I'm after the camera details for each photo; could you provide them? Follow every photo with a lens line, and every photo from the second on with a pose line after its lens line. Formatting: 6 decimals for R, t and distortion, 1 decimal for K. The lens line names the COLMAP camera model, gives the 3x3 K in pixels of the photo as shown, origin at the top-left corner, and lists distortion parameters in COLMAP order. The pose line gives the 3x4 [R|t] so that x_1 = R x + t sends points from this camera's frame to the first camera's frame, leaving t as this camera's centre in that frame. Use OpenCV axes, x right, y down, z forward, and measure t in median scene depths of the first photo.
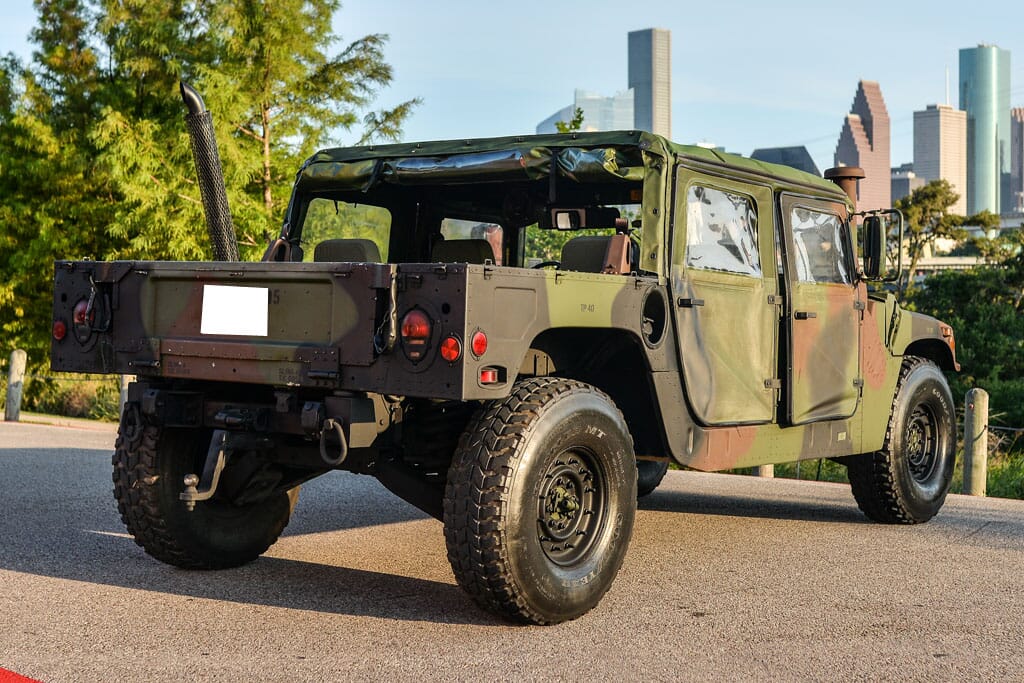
lens RADIAL K [[1511.9, 0, 512.0], [0, 1511.9, 341.5], [0, 0, 1]] dist [-0.009474, -0.001156]
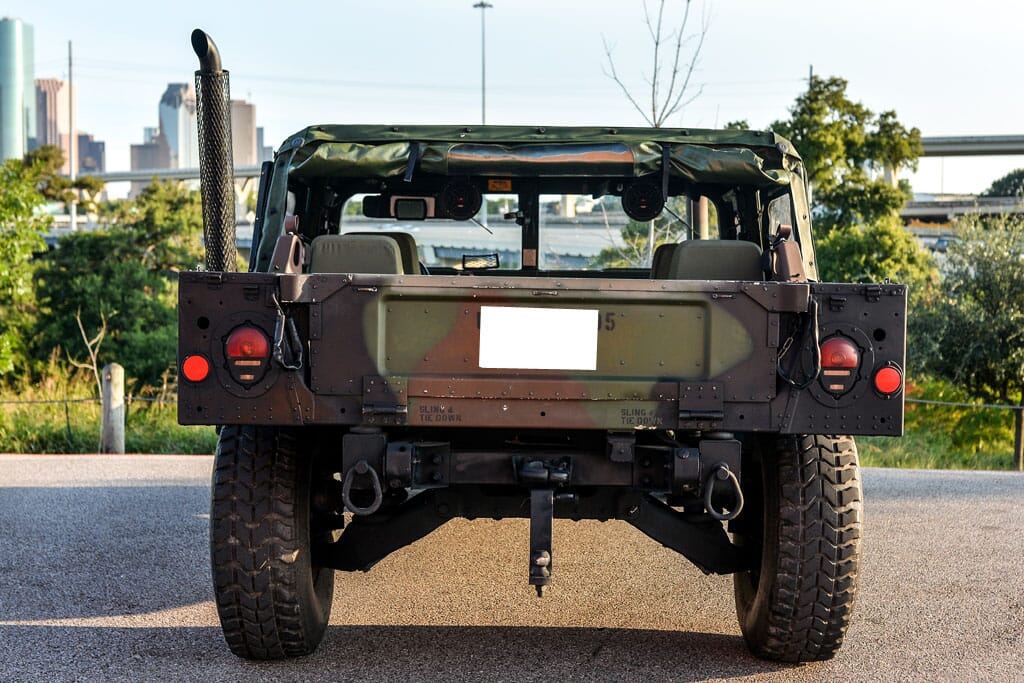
lens RADIAL K [[1378.9, 0, 512.0], [0, 1378.9, 341.5], [0, 0, 1]] dist [-0.023662, 0.005460]
pose [[0.812133, -0.038380, 0.582208, -0.594913], [0.018060, 0.999010, 0.040664, -0.046965], [-0.583192, -0.022510, 0.812022, 0.401715]]
